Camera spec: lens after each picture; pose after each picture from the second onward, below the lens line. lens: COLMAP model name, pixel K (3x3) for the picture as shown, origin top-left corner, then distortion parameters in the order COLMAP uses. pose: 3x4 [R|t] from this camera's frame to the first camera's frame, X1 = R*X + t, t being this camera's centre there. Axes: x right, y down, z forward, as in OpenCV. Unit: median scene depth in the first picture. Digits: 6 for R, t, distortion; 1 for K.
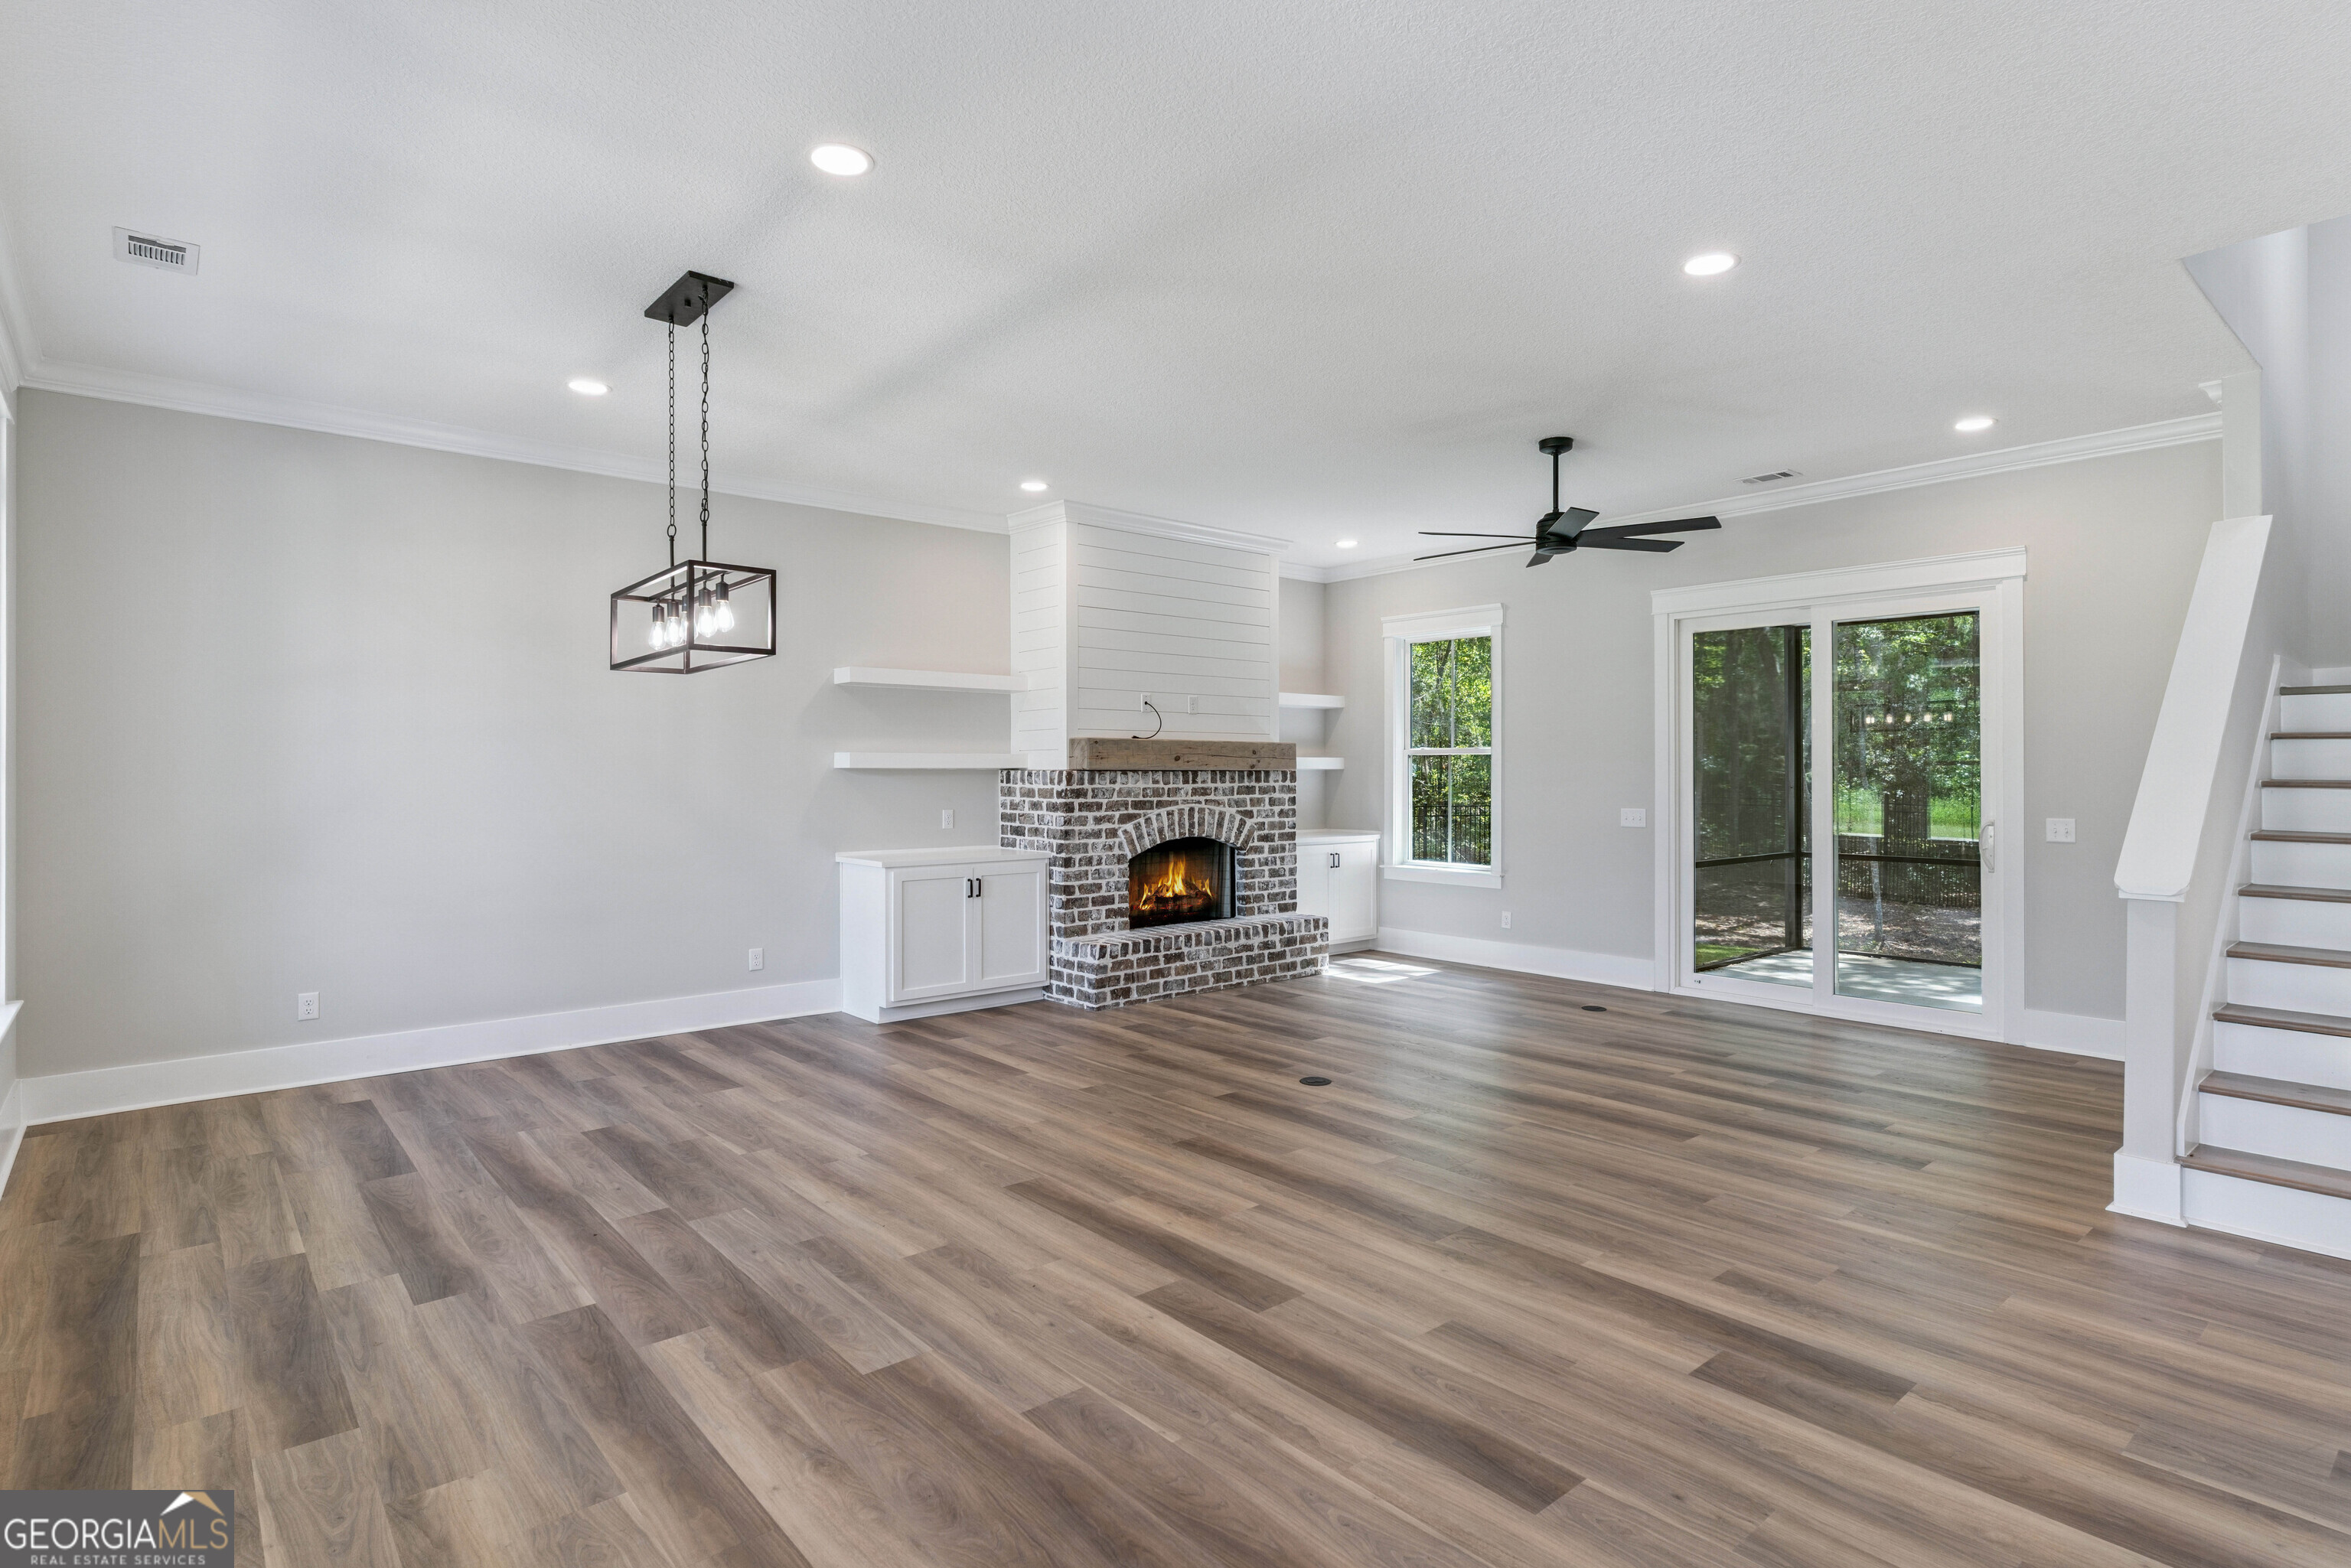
lens RADIAL K [[1172.9, 0, 1171.0], [0, 1172.9, 777.4], [0, 0, 1]] dist [0.000364, 0.000958]
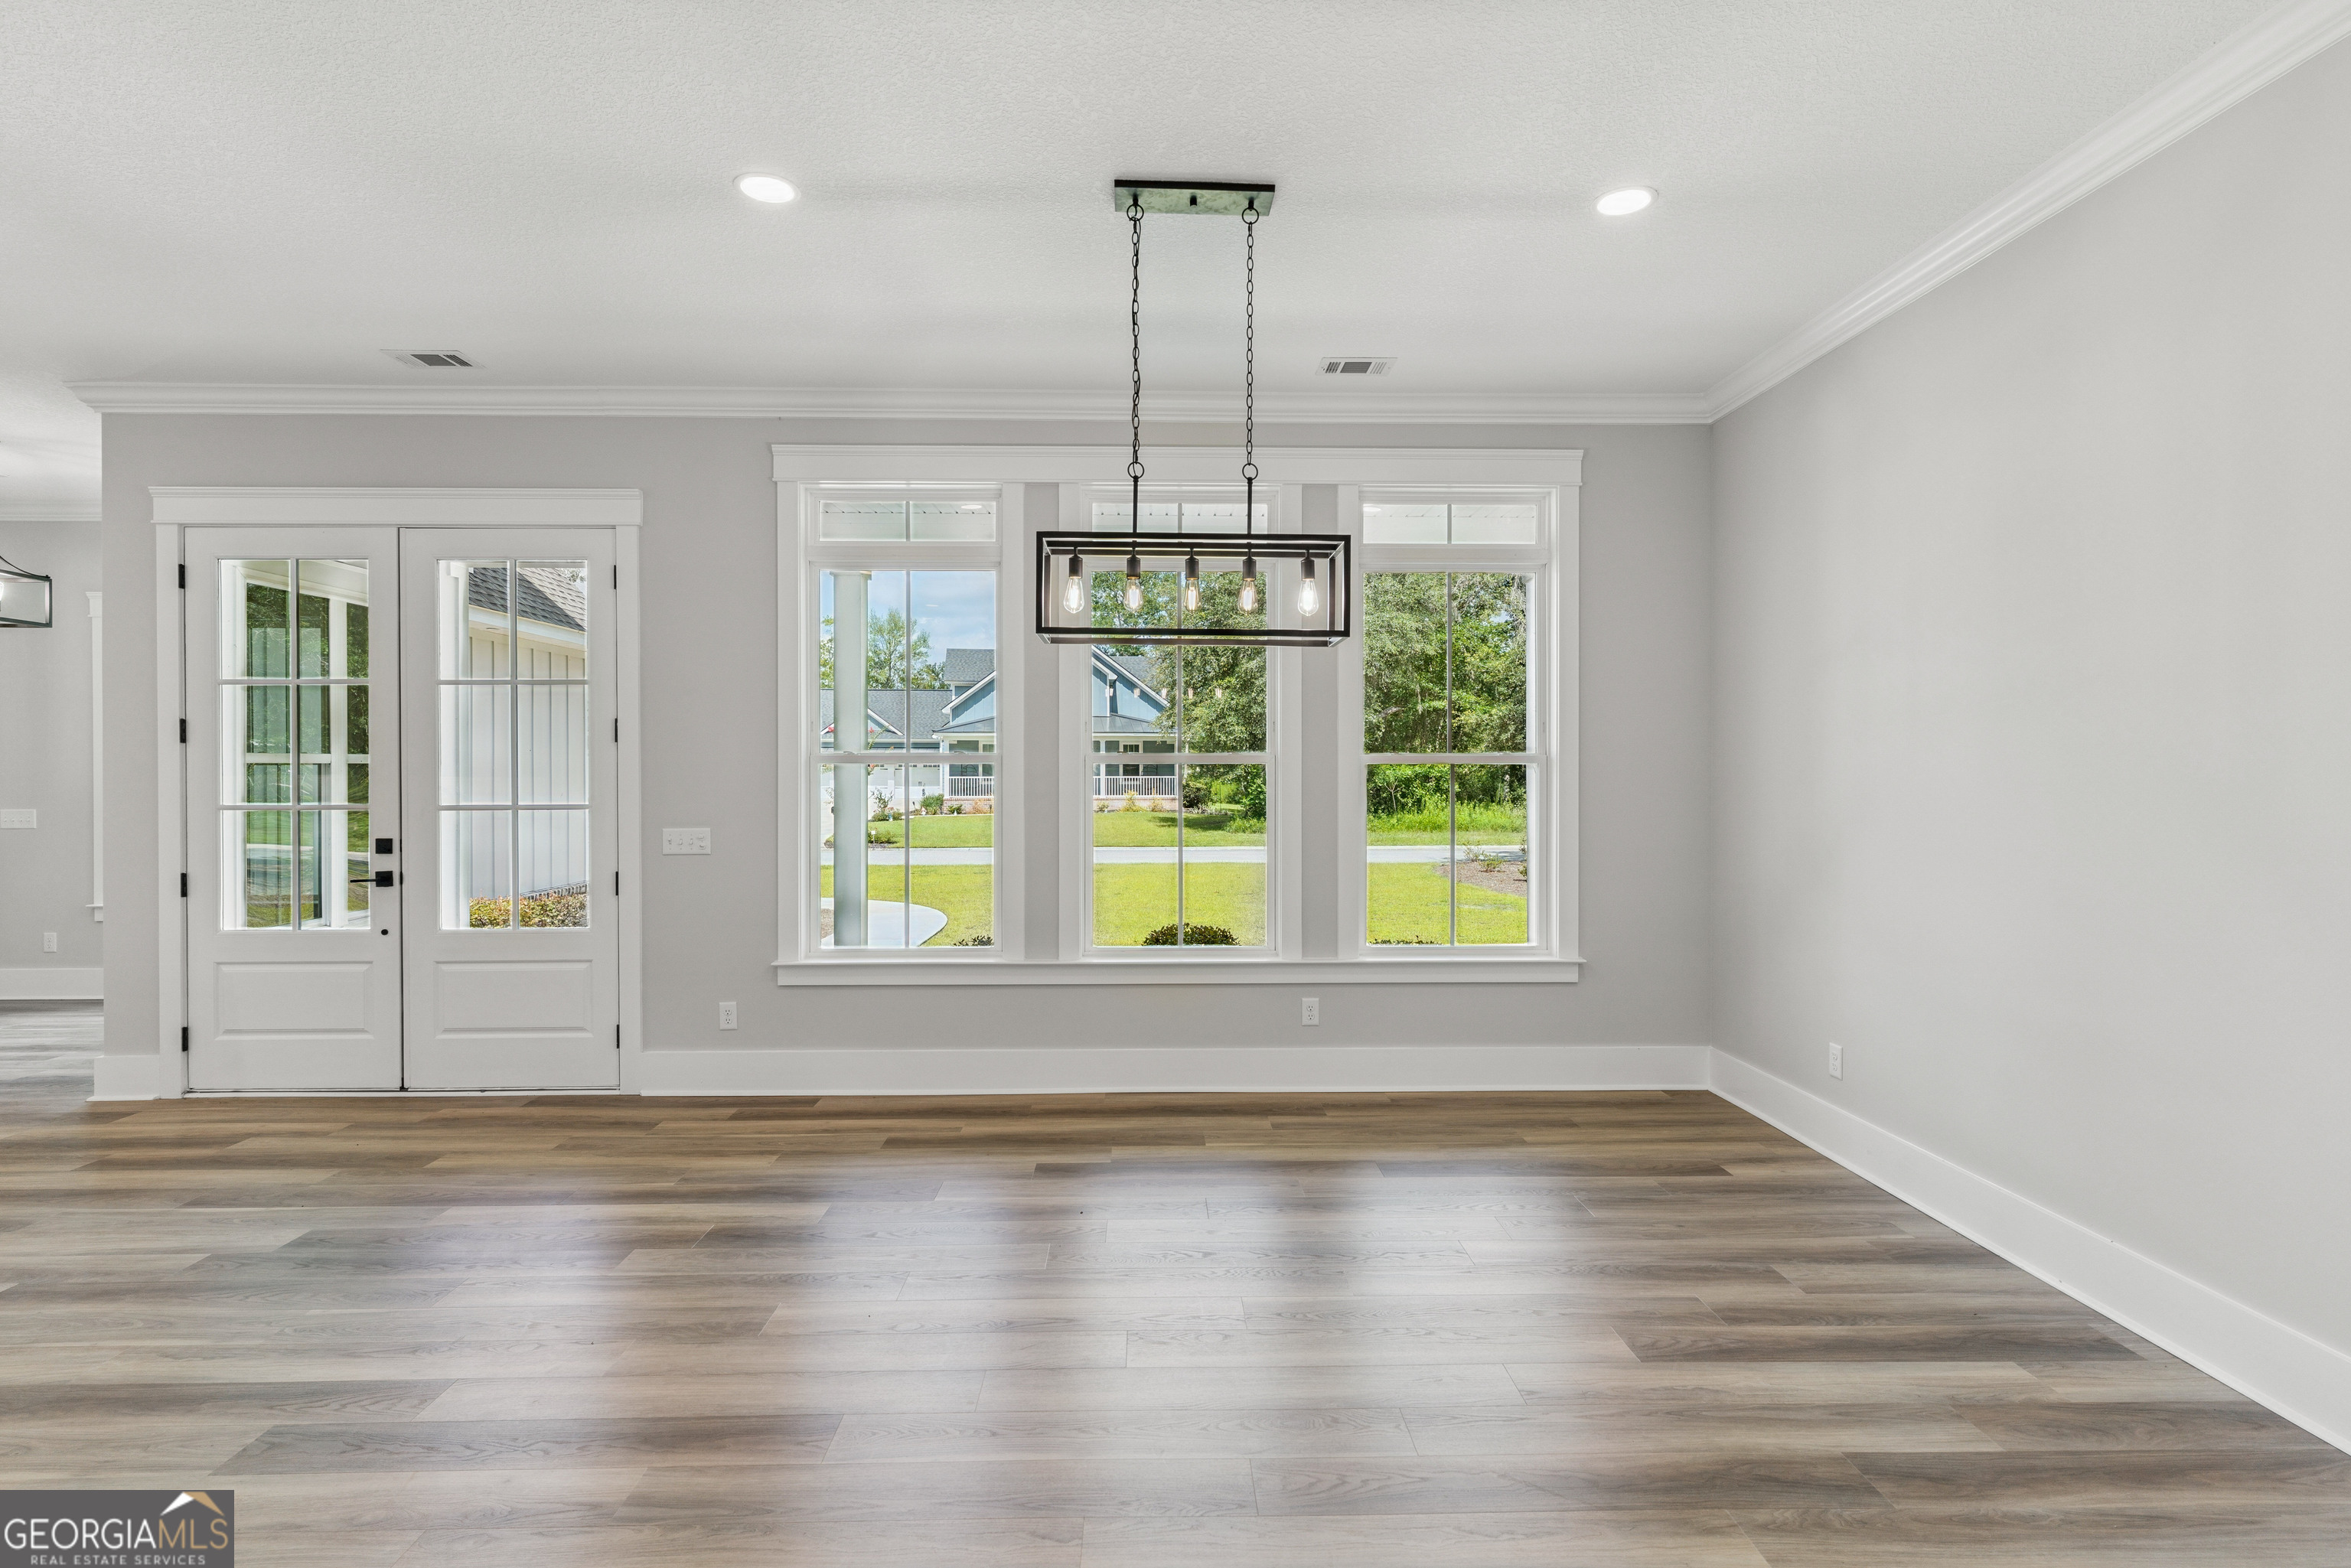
lens RADIAL K [[1172.9, 0, 1168.7], [0, 1172.9, 776.0], [0, 0, 1]] dist [0.000364, 0.000958]
pose [[-0.633006, 0.004162, -0.774136, 0.129614], [-0.002537, 0.999969, 0.007451, -0.003689], [0.774143, 0.006680, -0.632975, 0.833075]]
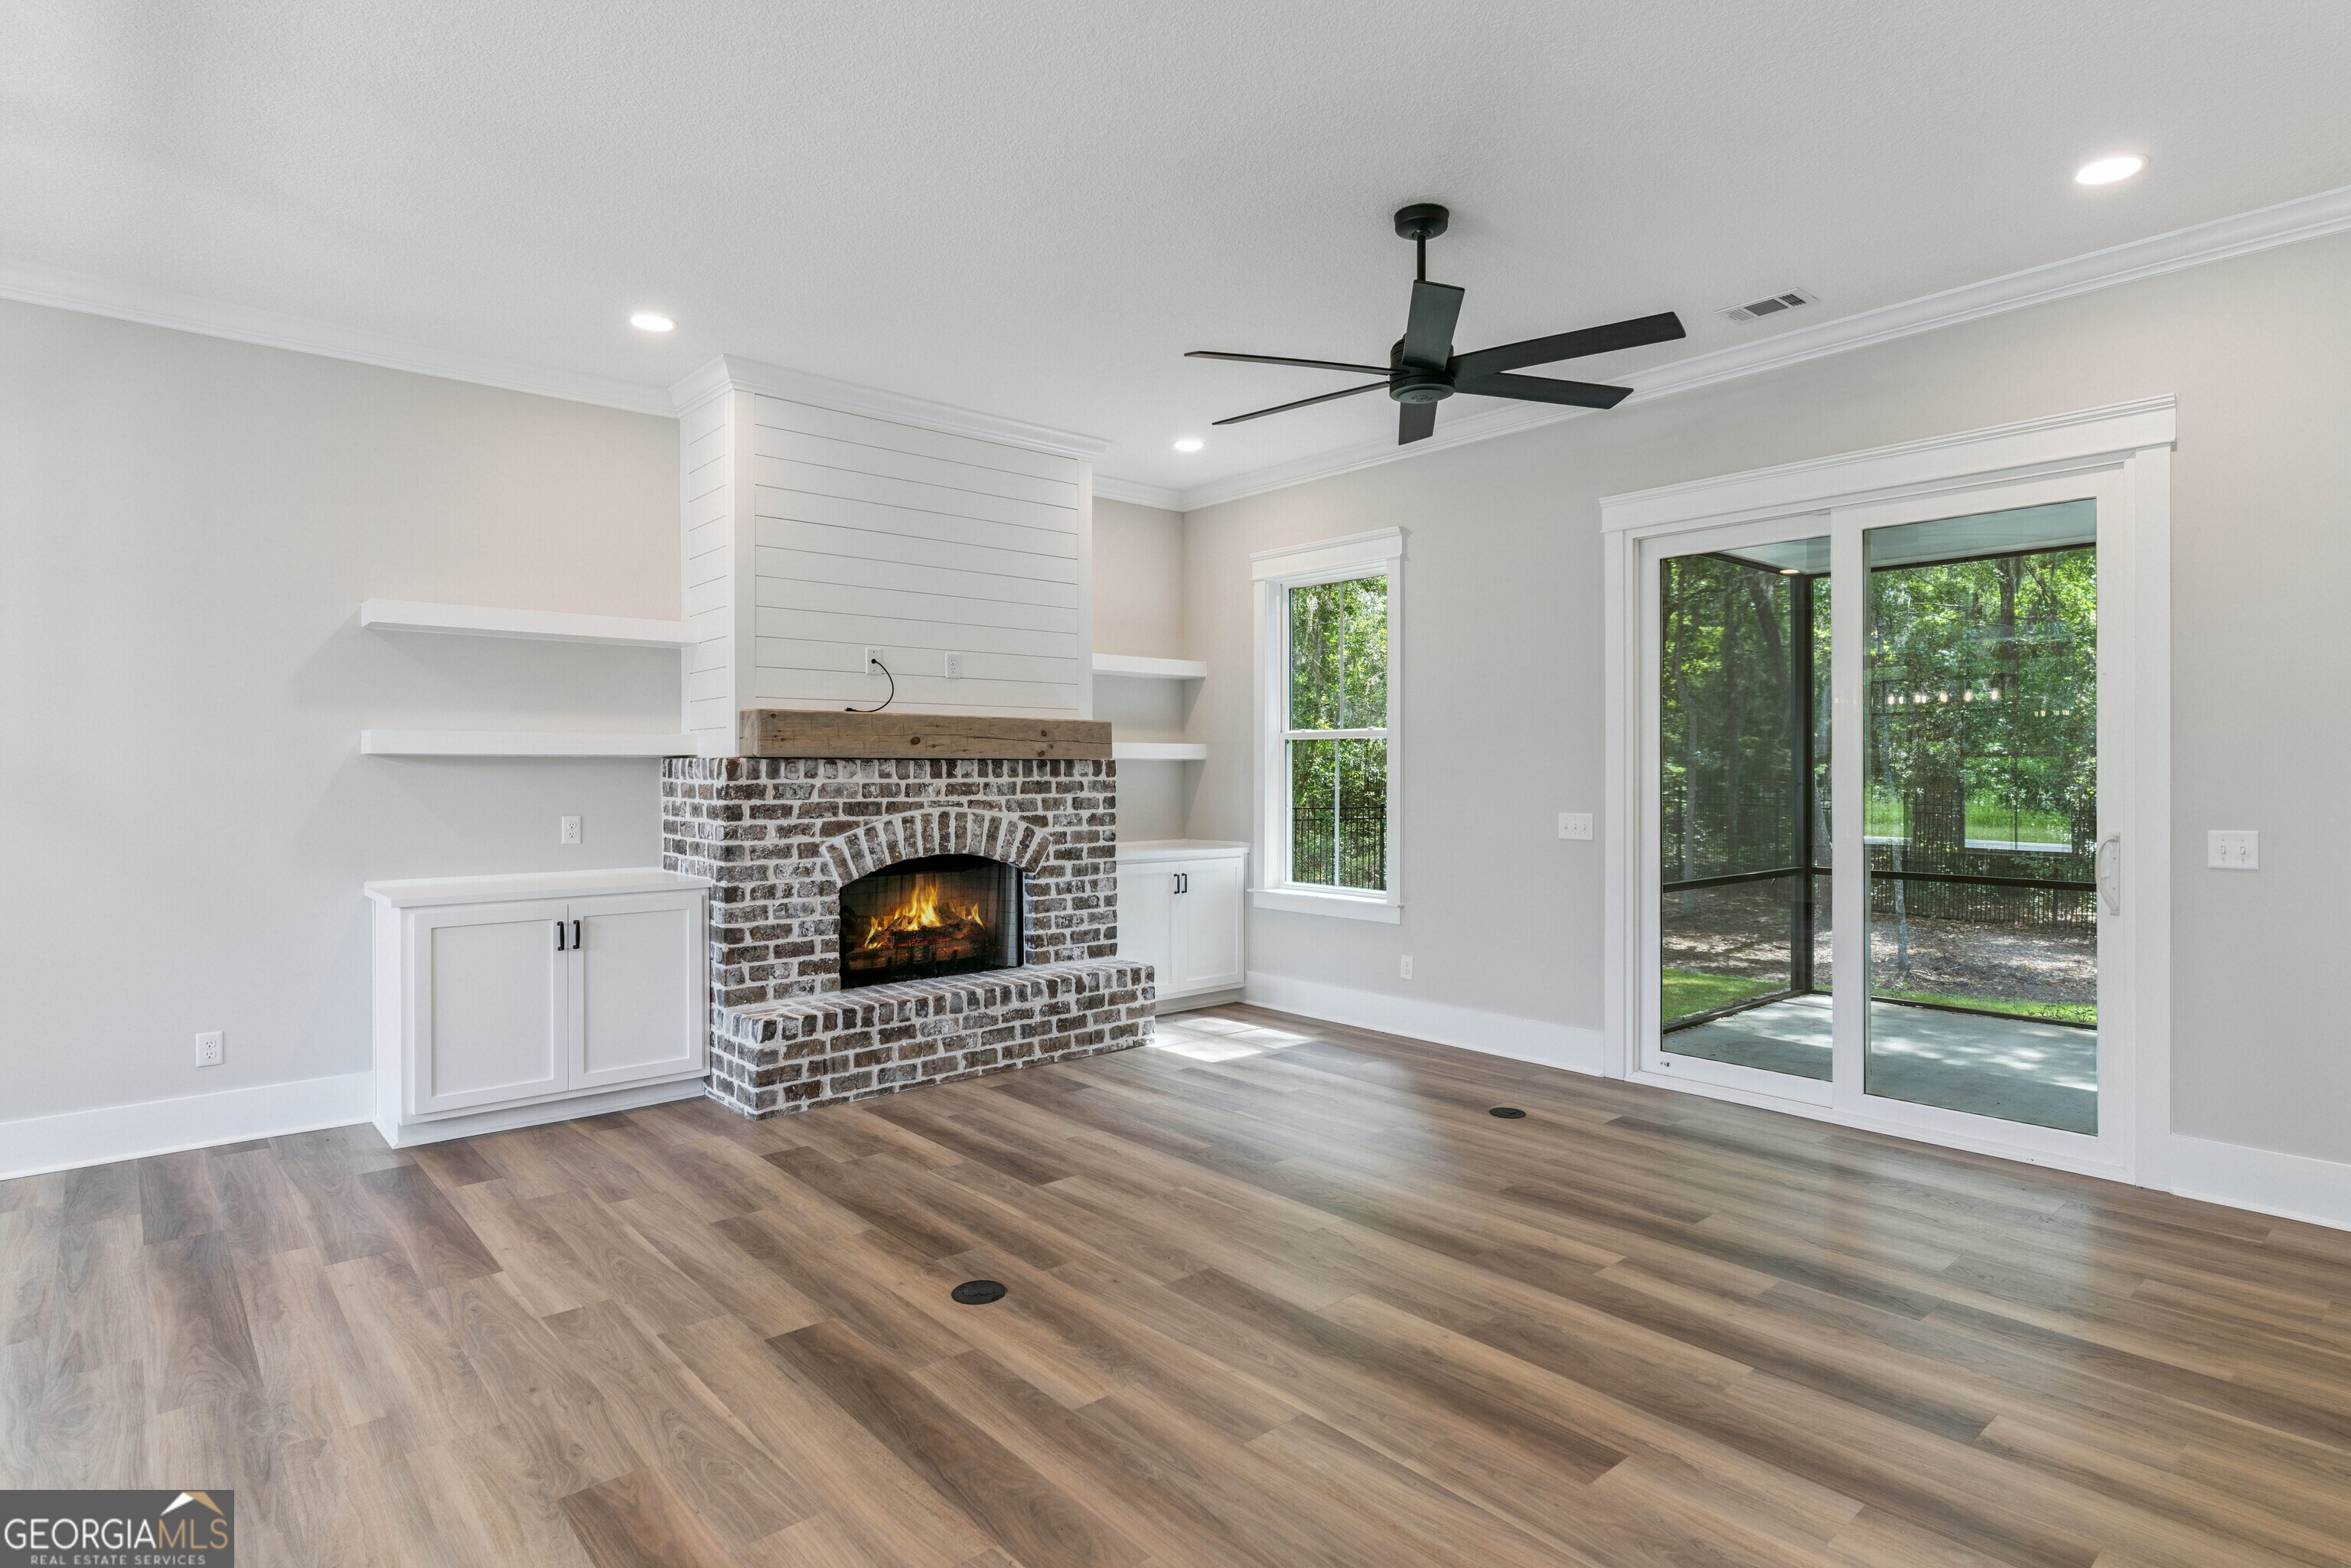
lens RADIAL K [[1222.2, 0, 1170.9], [0, 1222.2, 781.5], [0, 0, 1]] dist [0.001213, 0.000749]
pose [[0.999911, -0.000528, 0.013316, 0.151578], [0.000462, 0.999988, 0.004965, 0.004316], [-0.013318, -0.004958, 0.999899, 0.291047]]
